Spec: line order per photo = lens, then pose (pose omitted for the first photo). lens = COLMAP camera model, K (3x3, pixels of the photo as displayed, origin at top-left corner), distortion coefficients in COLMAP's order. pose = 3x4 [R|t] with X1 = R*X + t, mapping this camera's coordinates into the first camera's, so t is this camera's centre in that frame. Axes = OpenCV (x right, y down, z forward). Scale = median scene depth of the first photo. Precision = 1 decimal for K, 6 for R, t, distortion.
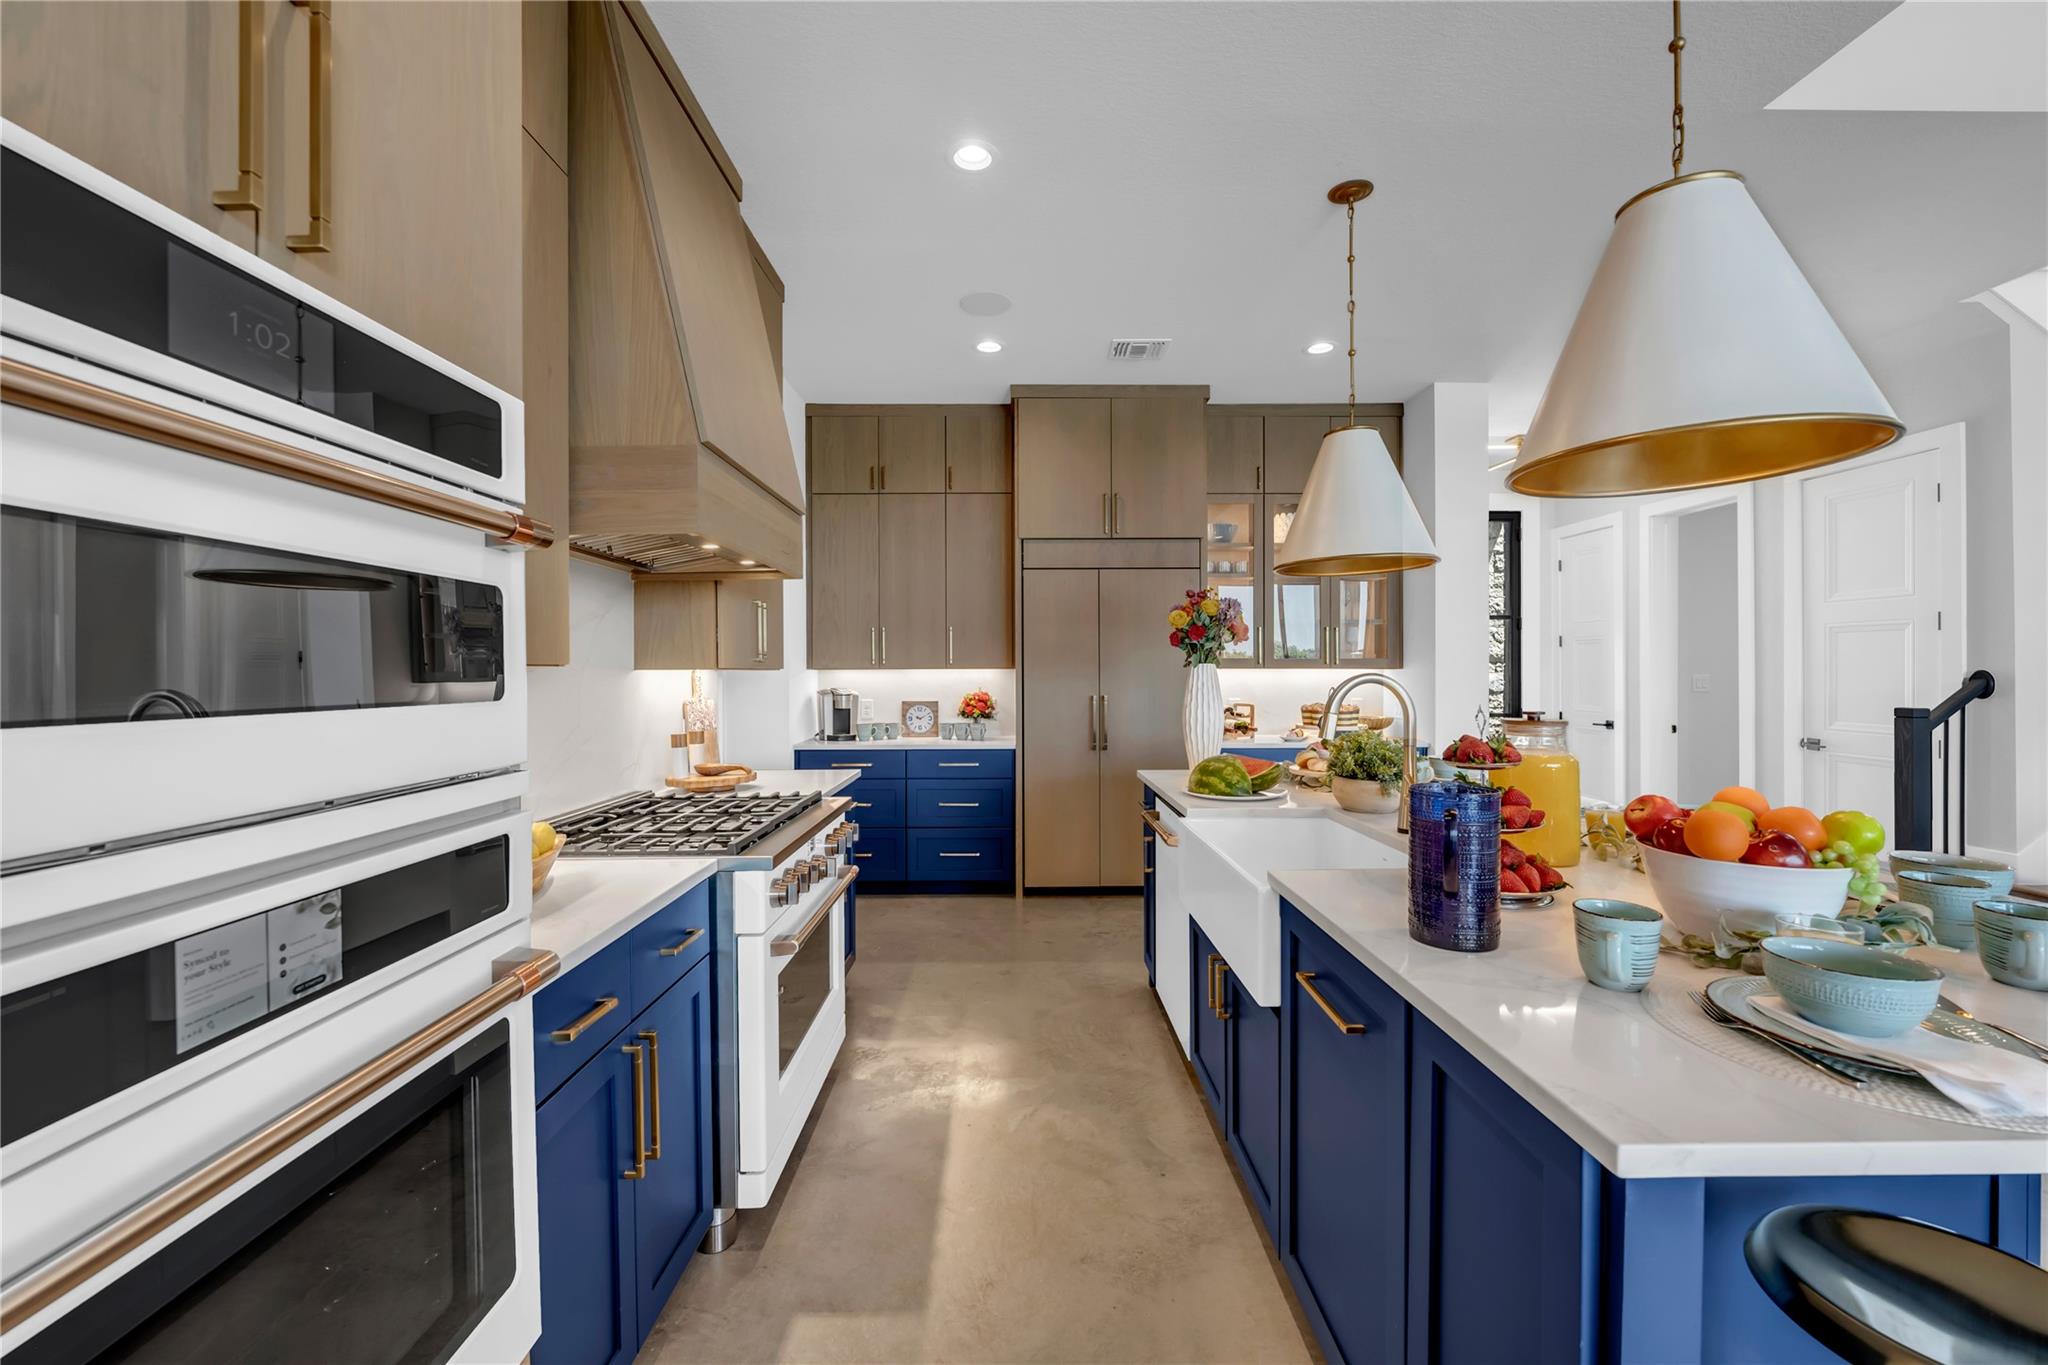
lens RADIAL K [[821.3, 0, 1023.6], [0, 821.3, 686.0], [0, 0, 1]] dist [-0.003683, 0.000183]
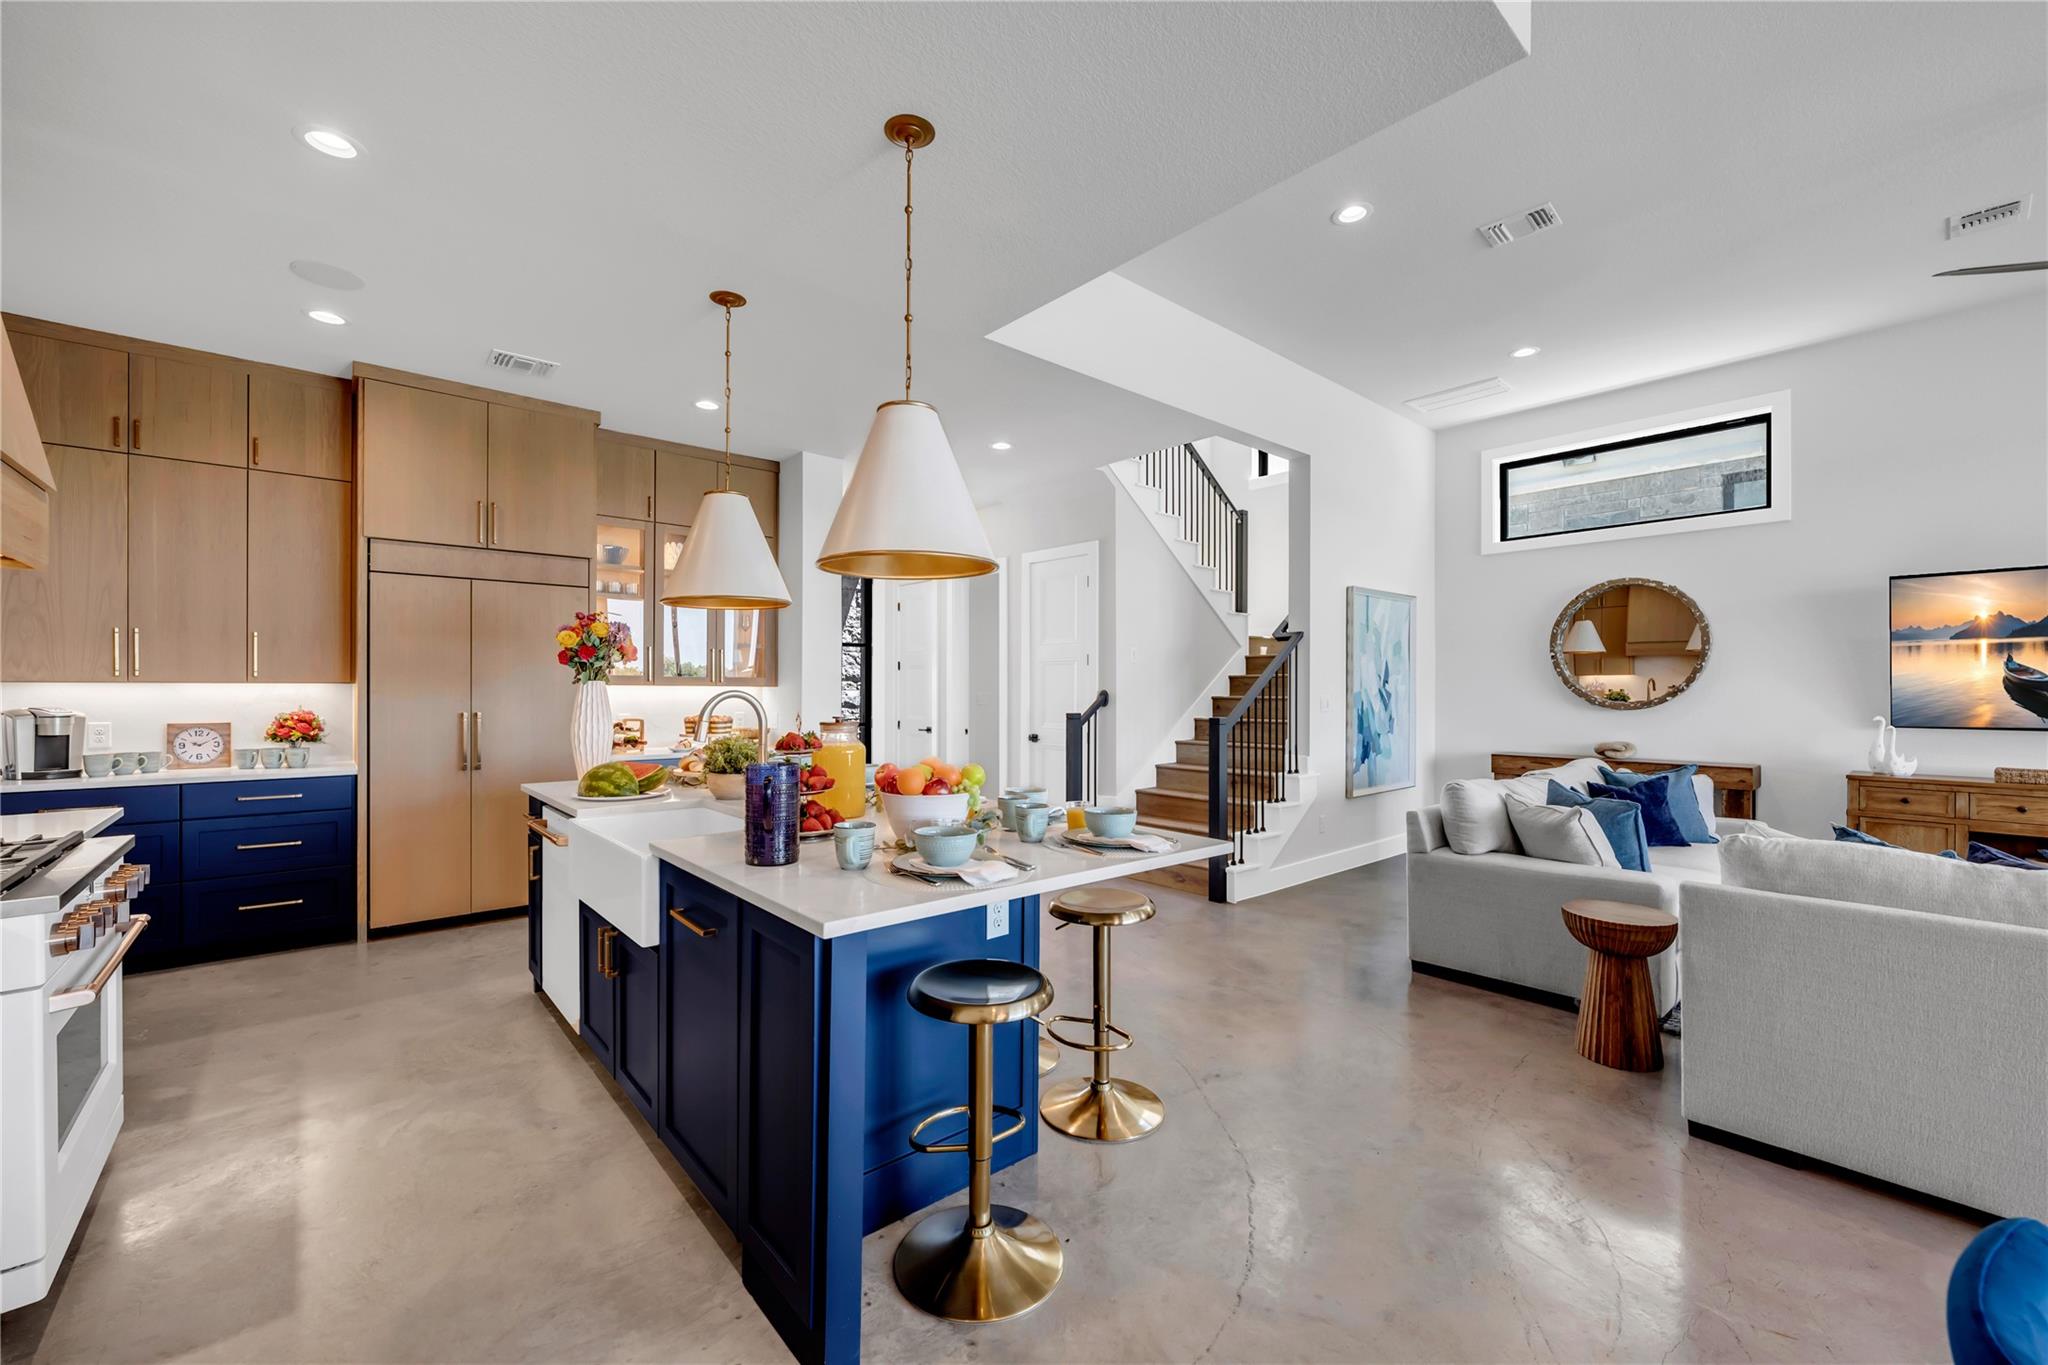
lens RADIAL K [[814.2, 0, 1024.0], [0, 814.2, 682.5], [0, 0, 1]] dist [-0.010583, 0.001022]
pose [[0.759800, 0.009928, 0.650081, -0.046613], [0.006076, 0.999731, -0.022370, 0.002477], [-0.650128, 0.020946, 0.759536, -0.189916]]
